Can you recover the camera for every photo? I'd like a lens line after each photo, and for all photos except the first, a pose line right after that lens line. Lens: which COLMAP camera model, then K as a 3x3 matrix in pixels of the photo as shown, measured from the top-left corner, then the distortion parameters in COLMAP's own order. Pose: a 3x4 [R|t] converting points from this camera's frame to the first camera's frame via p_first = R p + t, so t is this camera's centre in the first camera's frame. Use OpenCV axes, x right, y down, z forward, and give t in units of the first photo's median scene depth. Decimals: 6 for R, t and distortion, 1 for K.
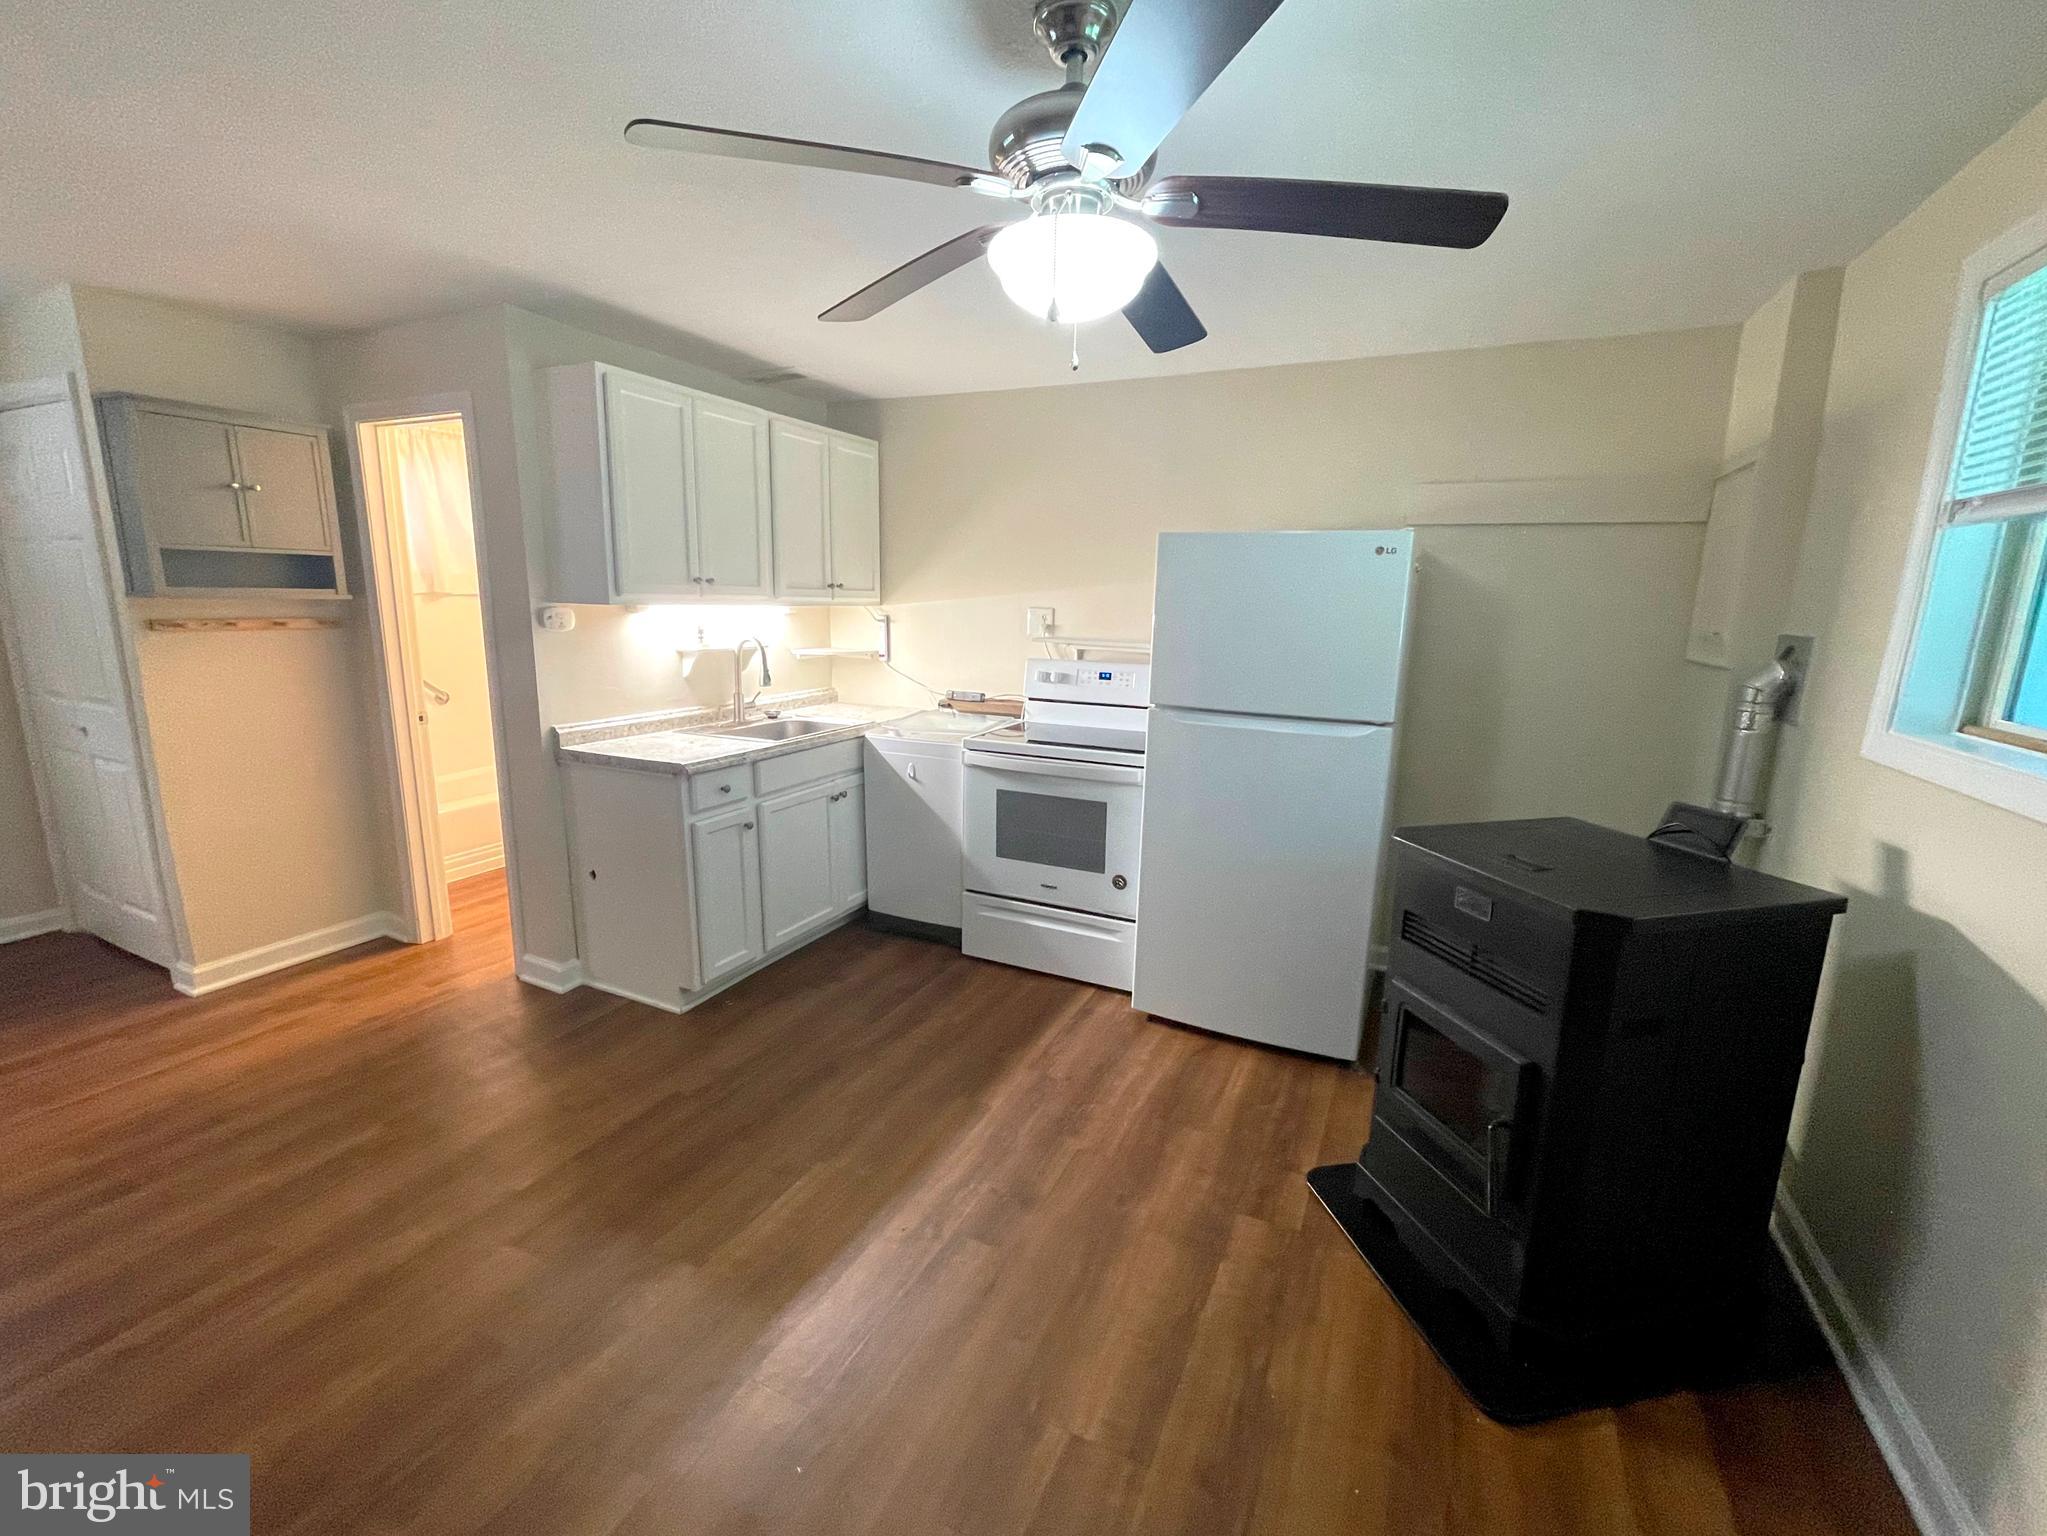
lens RADIAL K [[863.0, 0, 1029.7], [0, 863.0, 762.6], [0, 0, 1]] dist [0.000912, -0.000057]
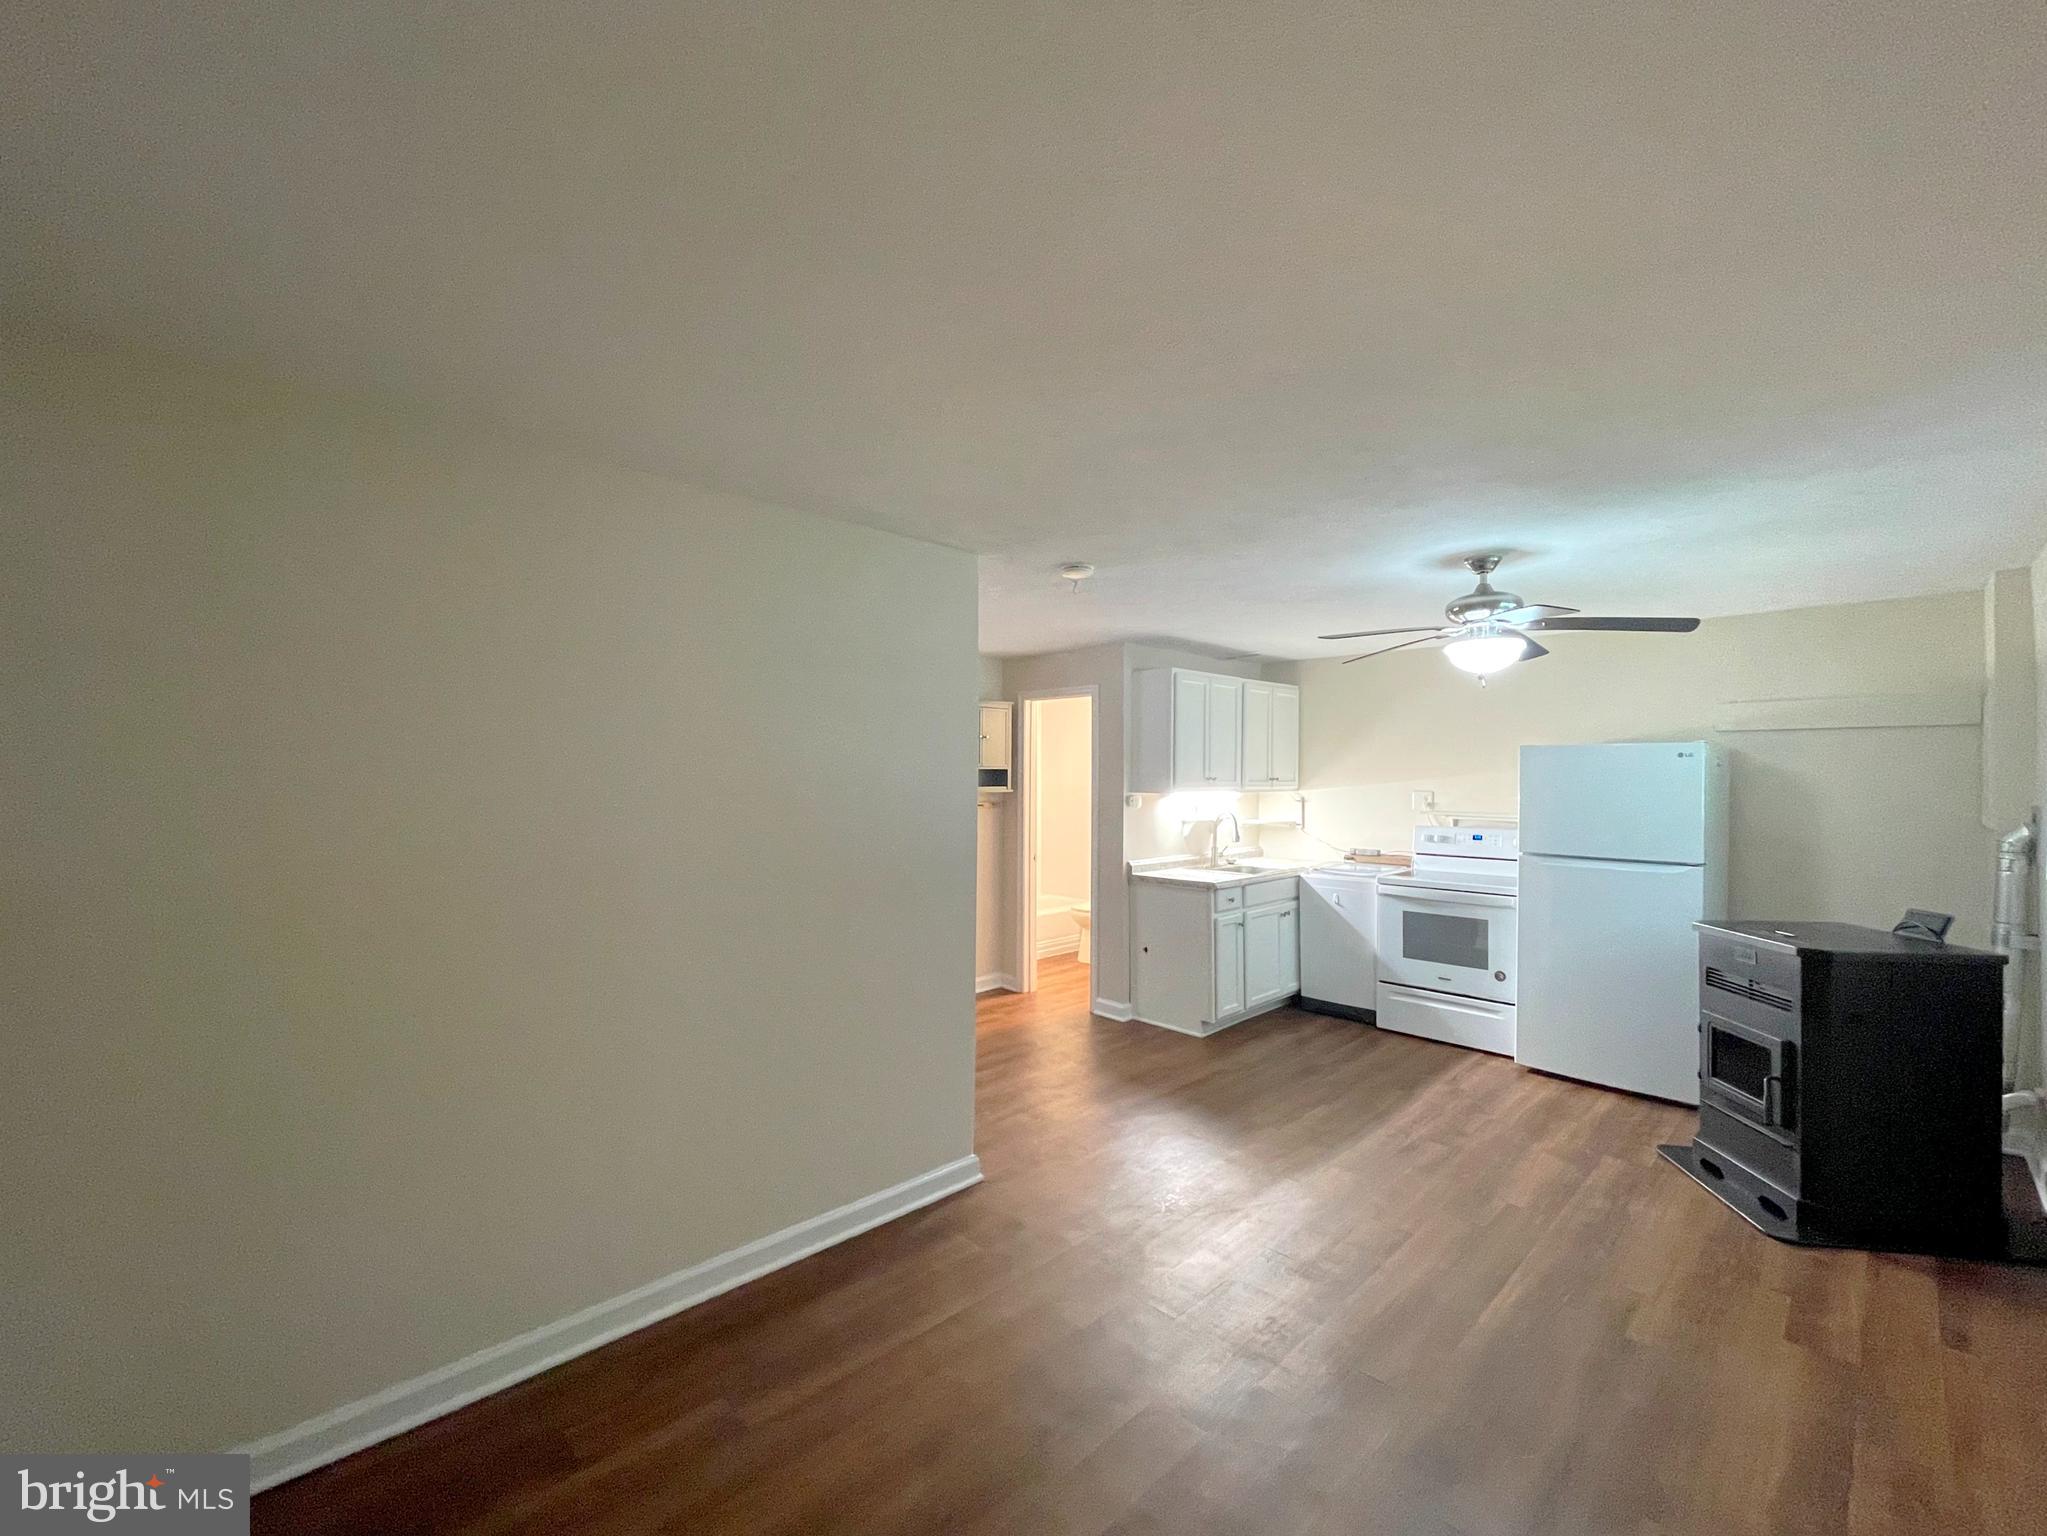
lens RADIAL K [[841.0, 0, 1007.5], [0, 841.0, 775.1], [0, 0, 1]] dist [-0.001396, -0.000082]
pose [[0.930111, -0.019441, -0.366763, -0.143673], [-0.052011, 0.981562, -0.183931, 0.109819], [0.363576, 0.190152, 0.911951, -0.667550]]
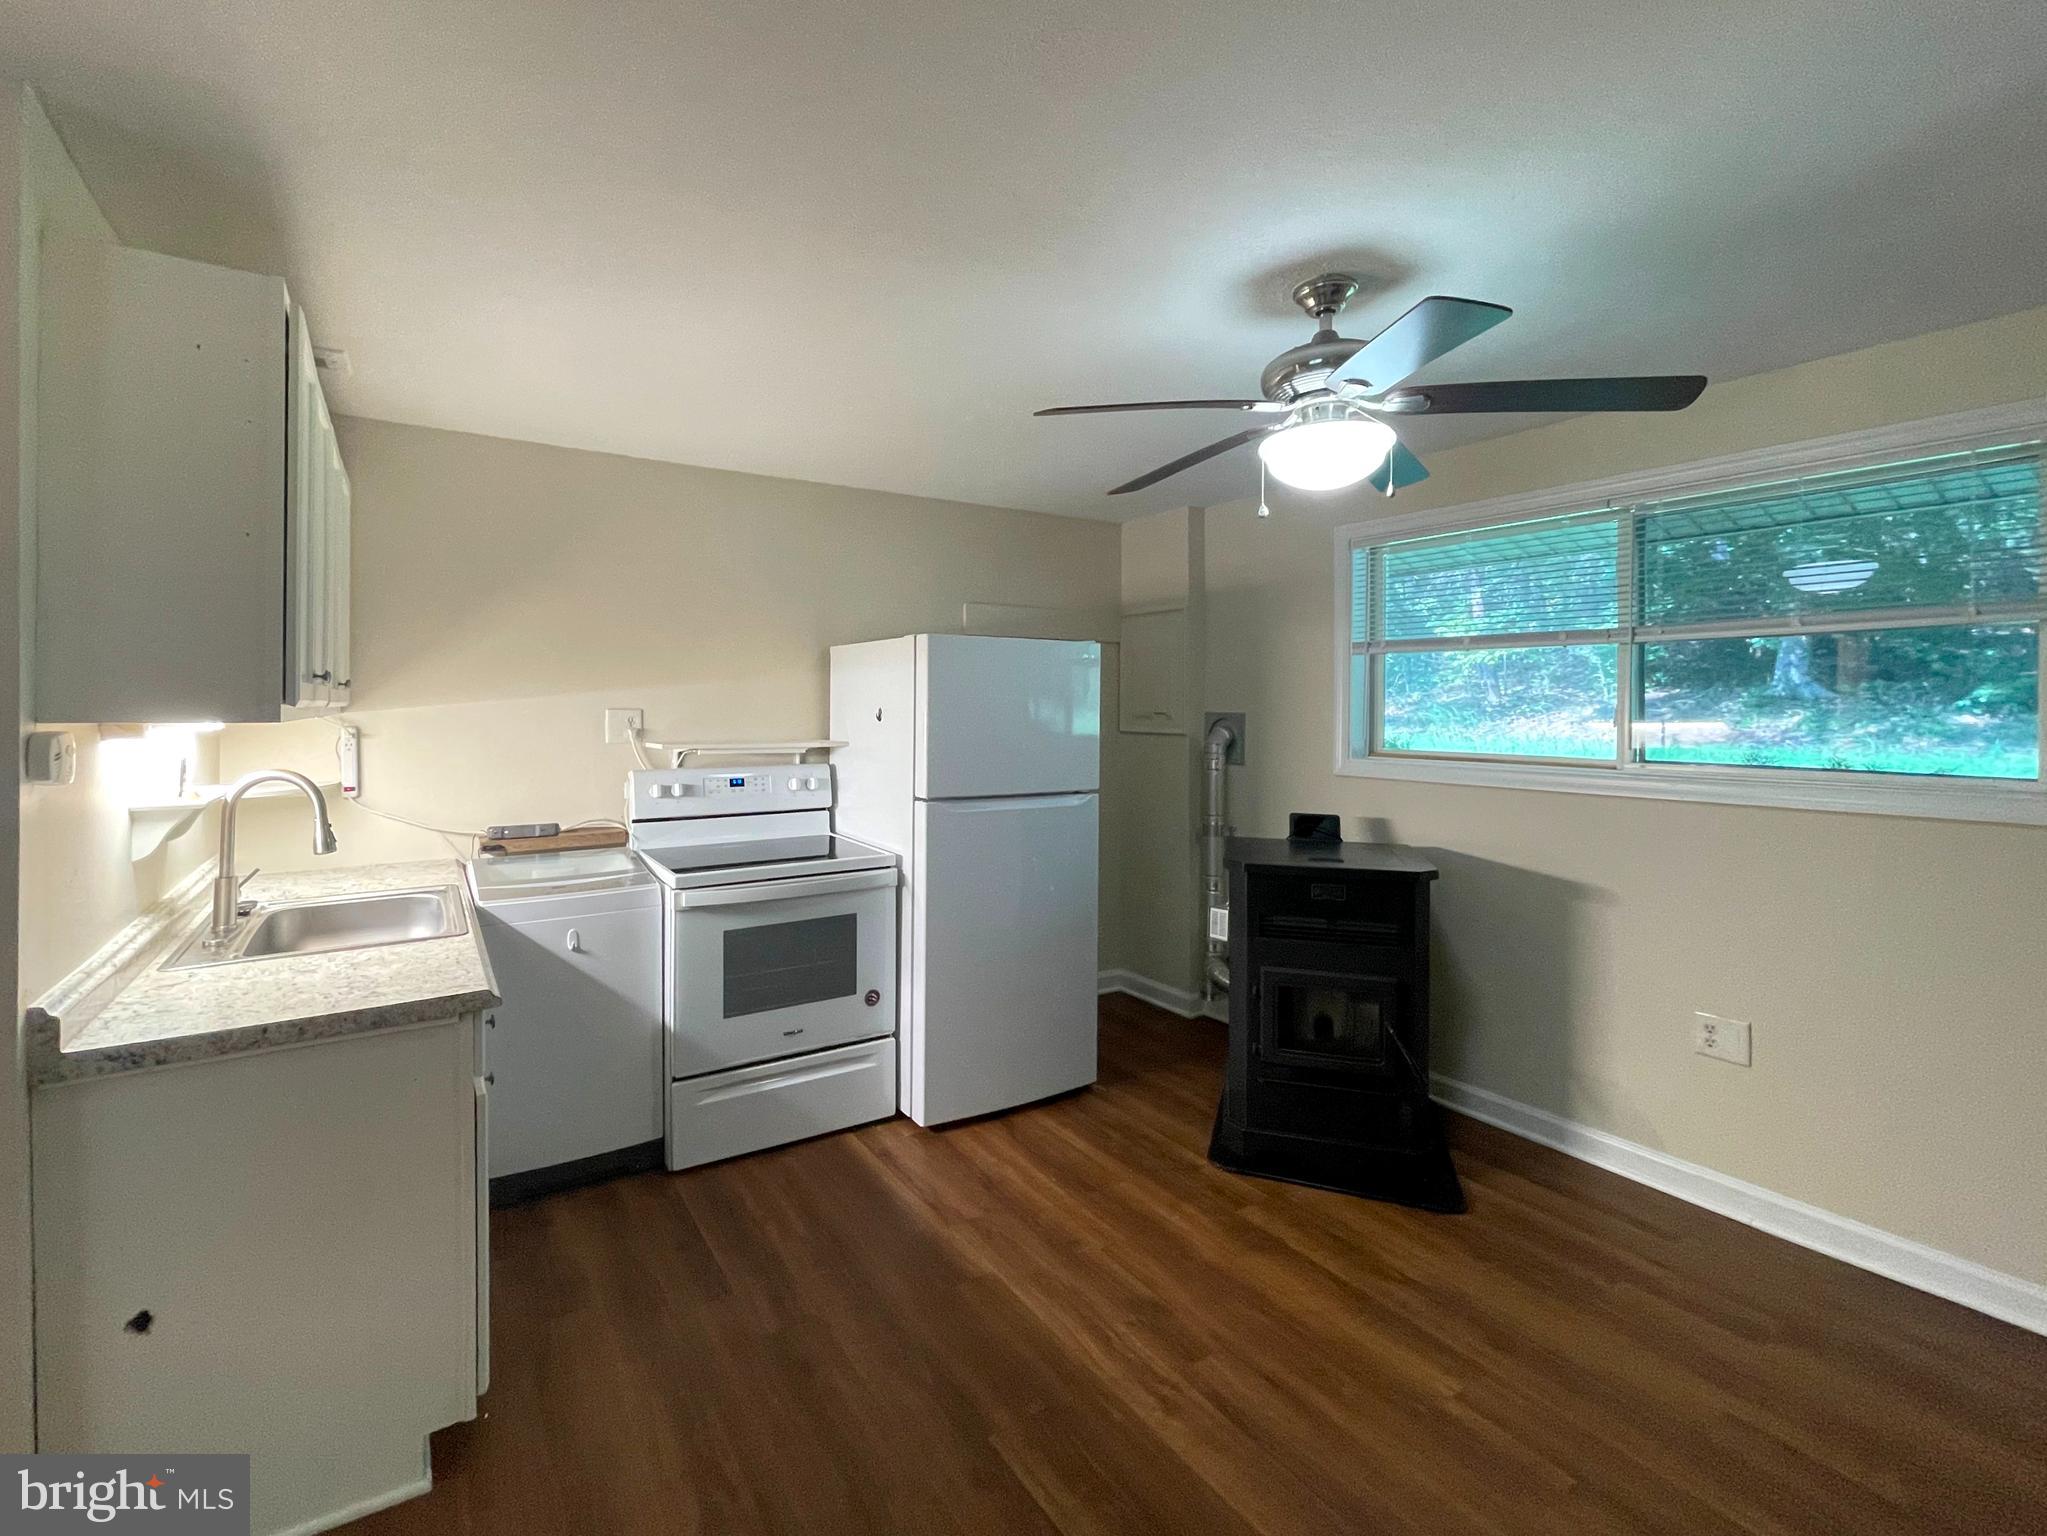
lens RADIAL K [[904.0, 0, 937.2], [0, 904.0, 707.9], [0, 0, 1]] dist [-0.002161, -0.000305]
pose [[0.559082, -0.024852, 0.828740, -0.651076], [0.165009, 0.982890, -0.081843, -0.075724], [-0.812526, 0.182507, 0.553617, 0.350016]]
